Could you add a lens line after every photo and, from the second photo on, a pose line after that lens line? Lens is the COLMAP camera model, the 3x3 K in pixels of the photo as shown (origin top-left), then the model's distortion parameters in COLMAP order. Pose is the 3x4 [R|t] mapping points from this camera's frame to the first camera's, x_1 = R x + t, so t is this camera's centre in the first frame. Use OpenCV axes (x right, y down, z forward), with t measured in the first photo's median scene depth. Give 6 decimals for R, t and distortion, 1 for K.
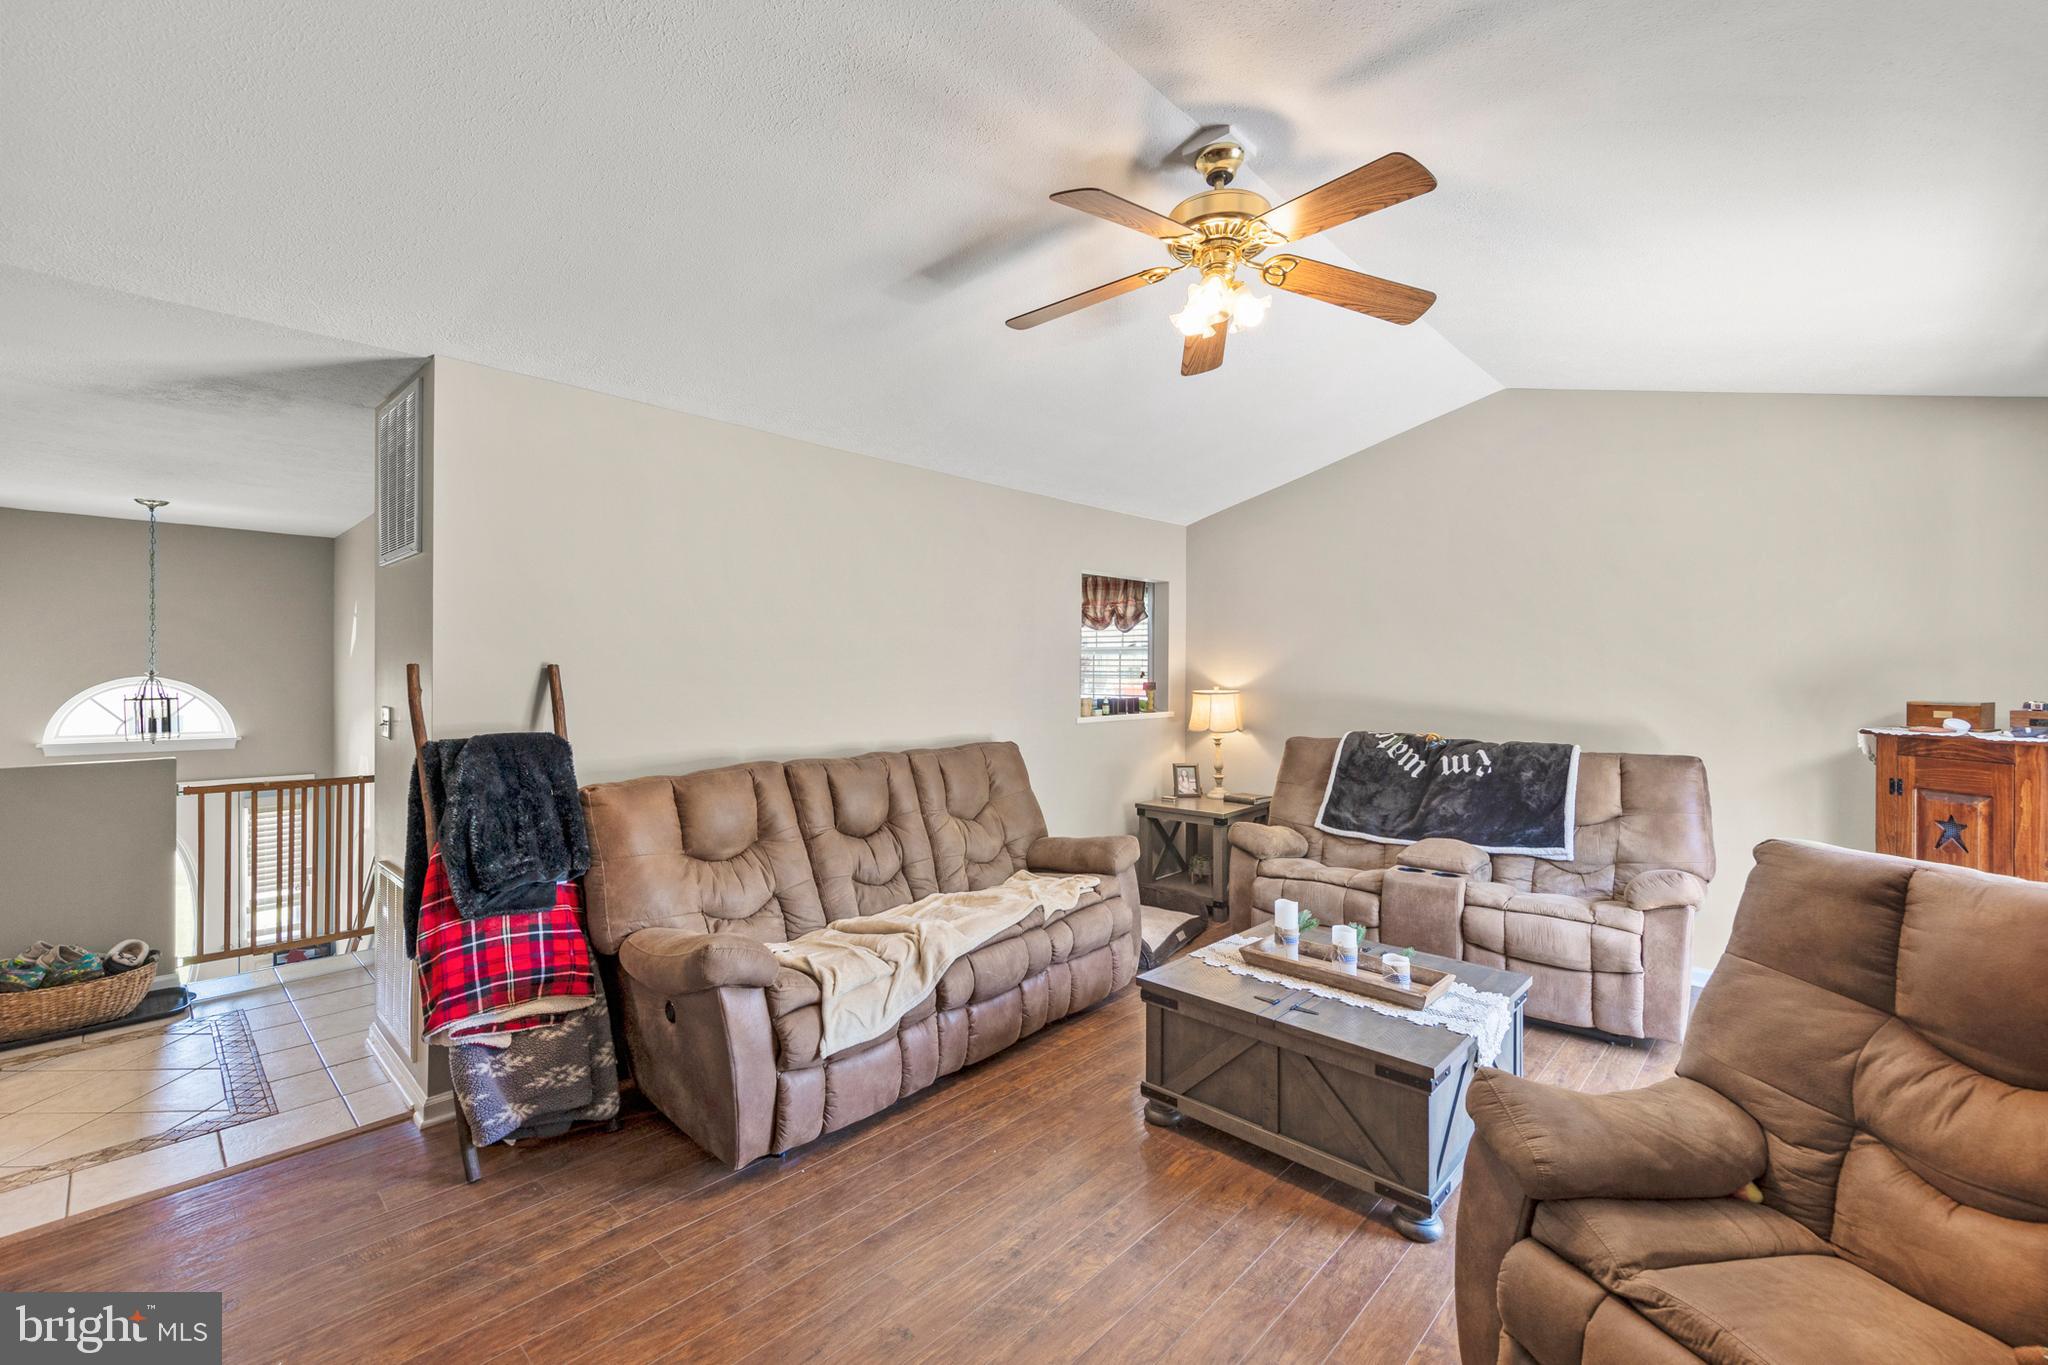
lens RADIAL K [[854.1, 0, 1024.0], [0, 854.1, 682.5], [0, 0, 1]] dist [0.007220, -0.000200]
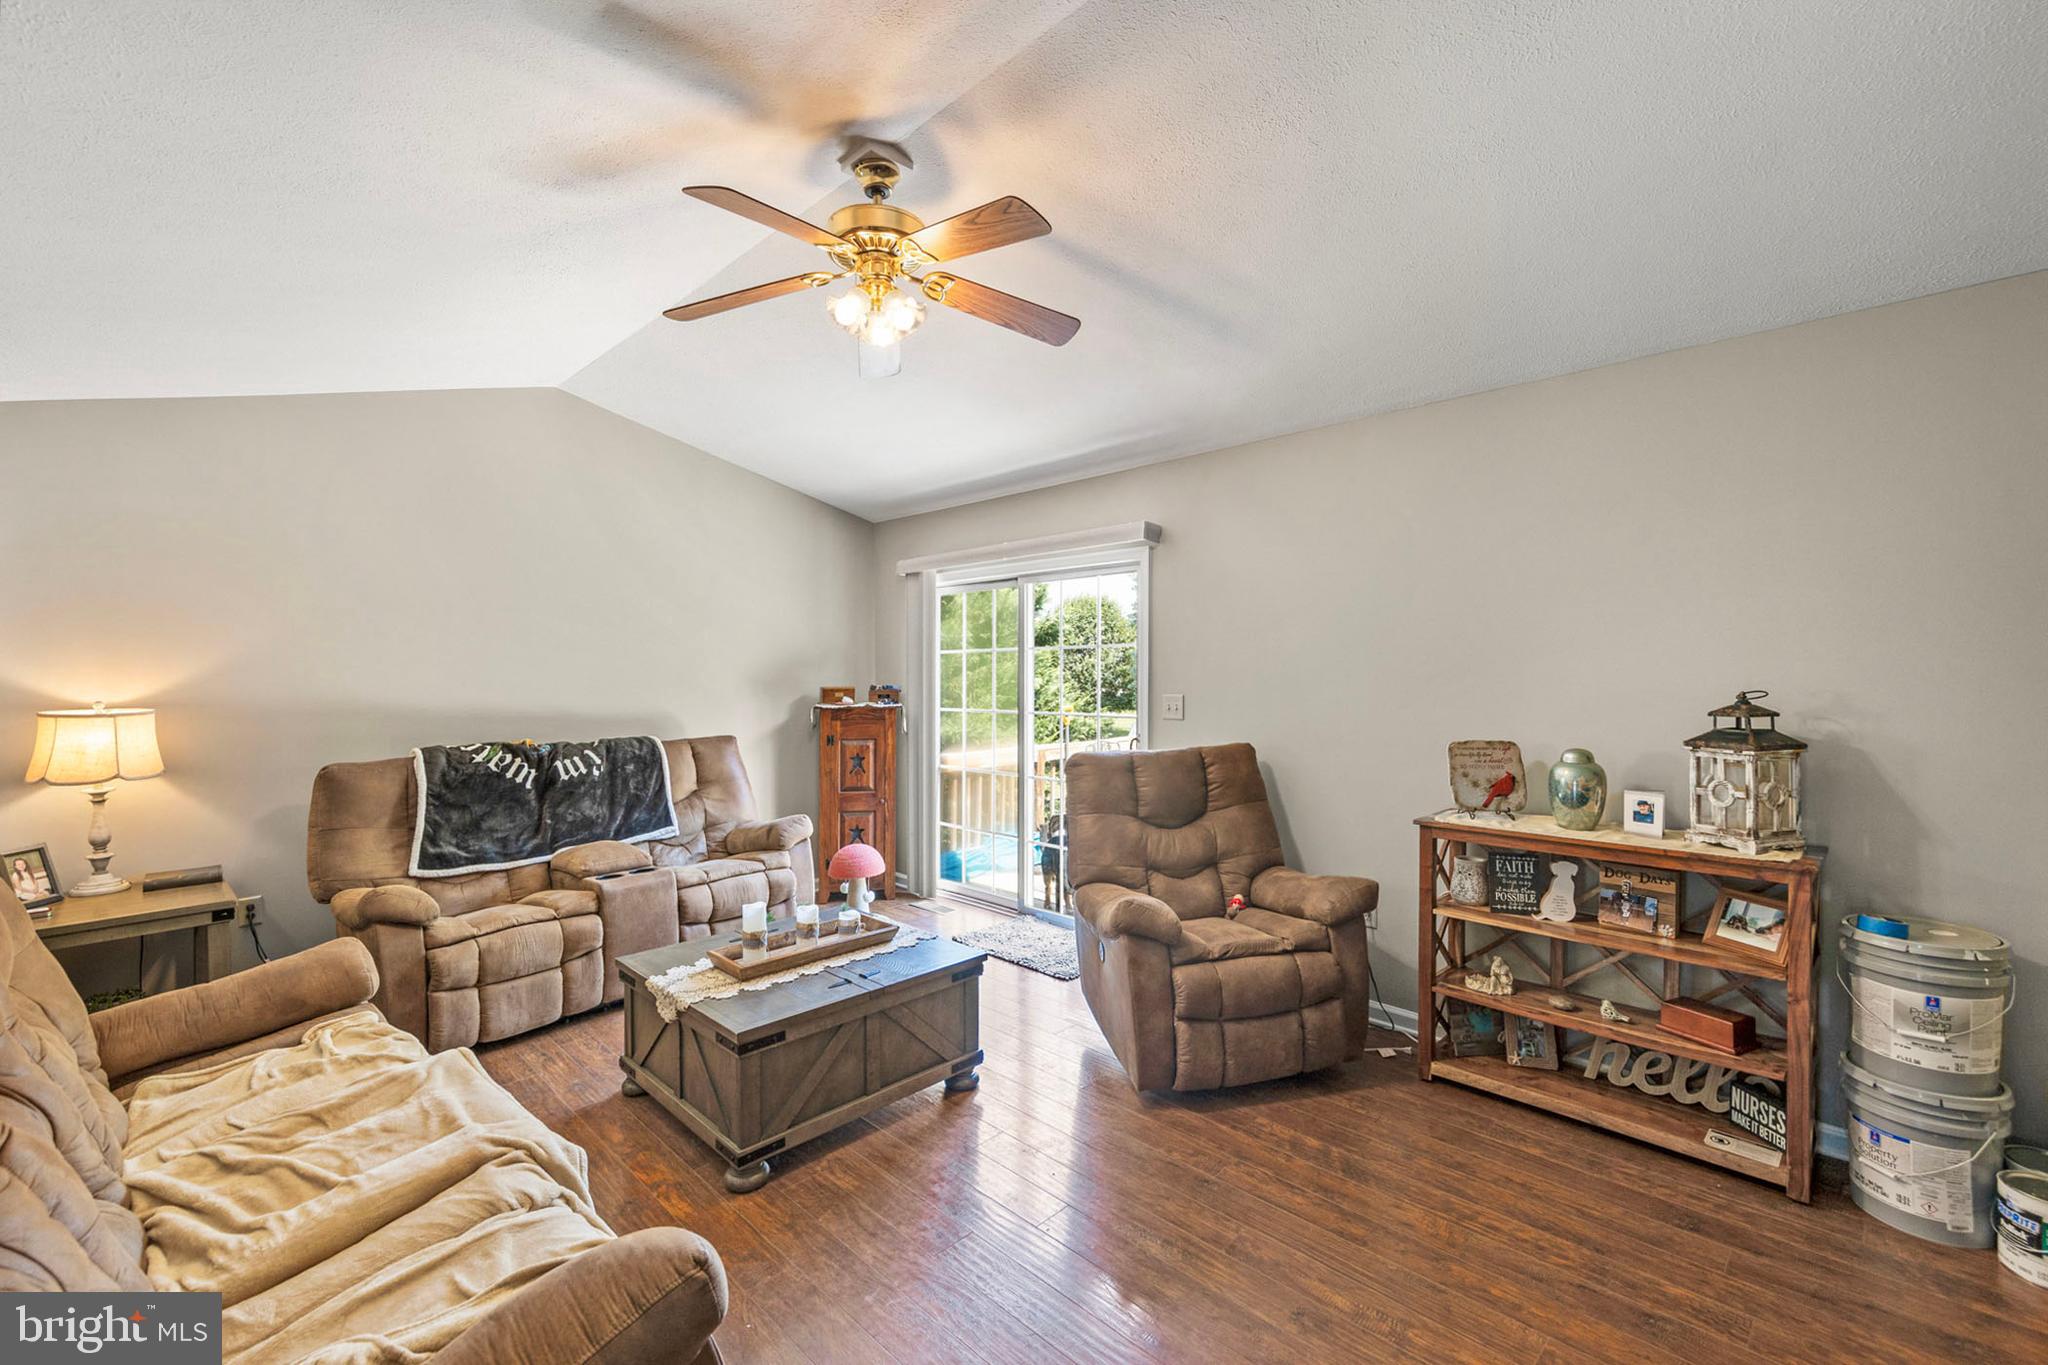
lens RADIAL K [[875.7, 0, 1036.5], [0, 875.7, 690.0], [0, 0, 1]] dist [0.001912, 0.000273]
pose [[0.015136, -0.027420, 0.999509, -0.486354], [0.024641, 0.999331, 0.027042, -0.006134], [-0.999582, 0.024220, 0.015801, 0.463896]]
